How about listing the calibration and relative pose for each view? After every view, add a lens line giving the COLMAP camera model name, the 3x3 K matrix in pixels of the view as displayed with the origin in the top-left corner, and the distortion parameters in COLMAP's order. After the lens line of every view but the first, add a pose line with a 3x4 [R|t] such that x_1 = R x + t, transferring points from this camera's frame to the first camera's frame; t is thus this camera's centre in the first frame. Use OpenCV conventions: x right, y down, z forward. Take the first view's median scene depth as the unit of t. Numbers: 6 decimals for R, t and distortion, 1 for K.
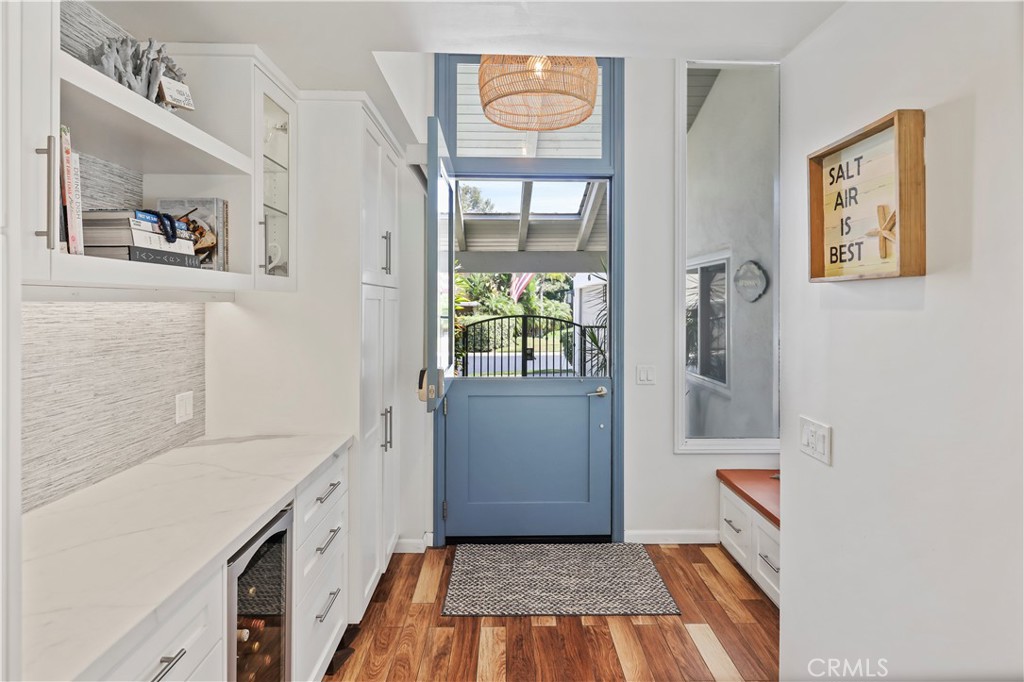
lens RADIAL K [[544.0, 0, 512.1], [0, 544.0, 314.0], [0, 0, 1]] dist [-0.000512, -0.000258]
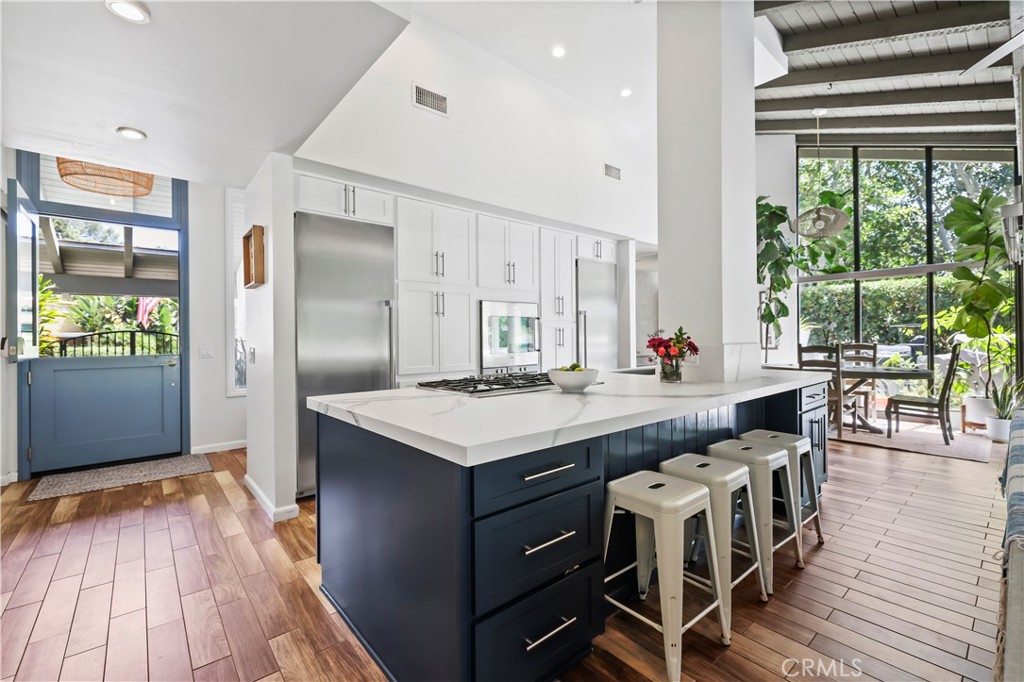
lens RADIAL K [[439.4, 0, 509.4], [0, 439.4, 337.4], [0, 0, 1]] dist [-0.000194, 0.000200]
pose [[0.772215, -0.008668, 0.635303, 0.110429], [0.021702, 0.999683, -0.012739, 0.107580], [-0.634991, 0.023625, 0.772158, -0.641426]]
